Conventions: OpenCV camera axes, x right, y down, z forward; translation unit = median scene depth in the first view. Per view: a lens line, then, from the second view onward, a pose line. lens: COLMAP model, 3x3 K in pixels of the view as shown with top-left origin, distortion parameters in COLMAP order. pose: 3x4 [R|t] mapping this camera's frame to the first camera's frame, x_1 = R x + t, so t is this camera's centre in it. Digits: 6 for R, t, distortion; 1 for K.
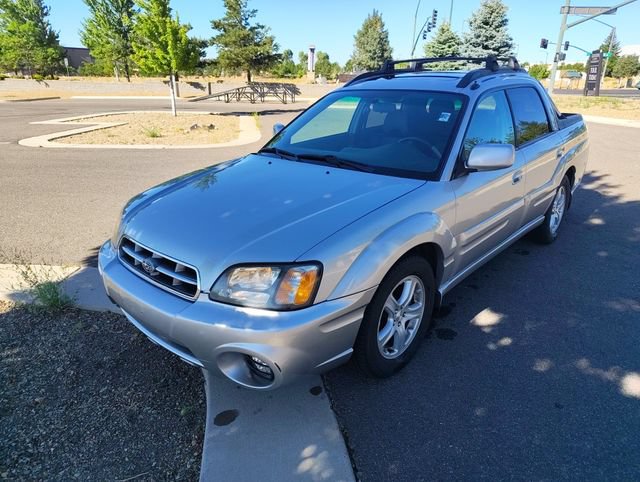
lens RADIAL K [[434.4, 0, 320.0], [0, 434.4, 241.0], [0, 0, 1]] dist [0.007228, -0.001954]
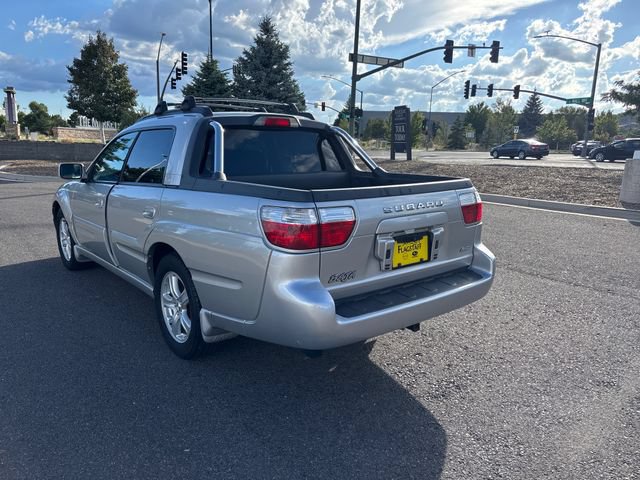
lens RADIAL K [[482.4, 0, 320.0], [0, 482.4, 240.0], [0, 0, 1]] dist [0.035422, -0.051198]
pose [[0.869605, -0.088684, 0.485719, 0.030619], [0.159979, 0.981276, -0.107253, -0.090886], [-0.467113, 0.170973, 0.867510, 0.255349]]
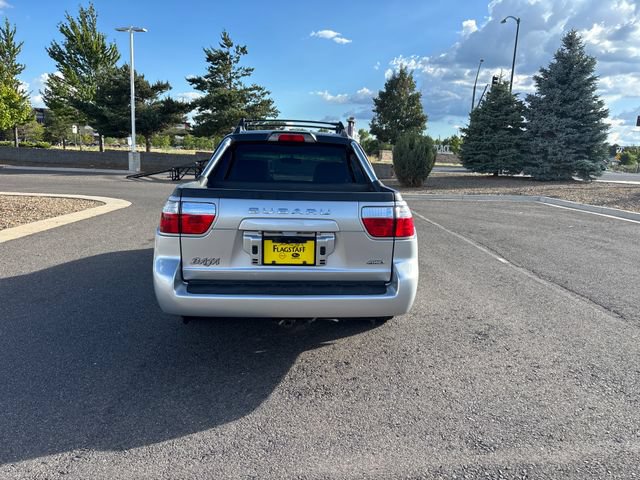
lens RADIAL K [[473.1, 0, 325.1], [0, 473.1, 240.2], [0, 0, 1]] dist [0.052832, -0.038226]
pose [[0.993005, 0.046371, -0.108590, 0.091551], [-0.065396, 0.981709, -0.178805, -0.083345], [0.098312, 0.184656, 0.977874, 0.236959]]
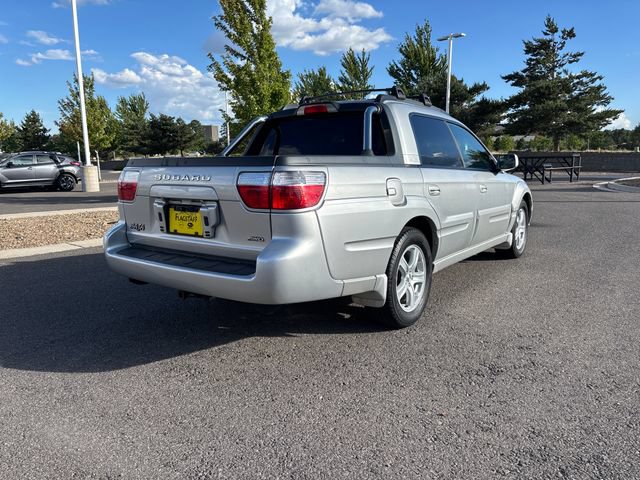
lens RADIAL K [[480.3, 0, 335.5], [0, 480.3, 240.8], [0, 0, 1]] dist [0.026299, -0.000162]
pose [[0.705732, 0.109190, -0.700015, 0.146847], [-0.234343, 0.968413, -0.085202, -0.090979], [0.668600, 0.224173, 0.709028, 0.275208]]
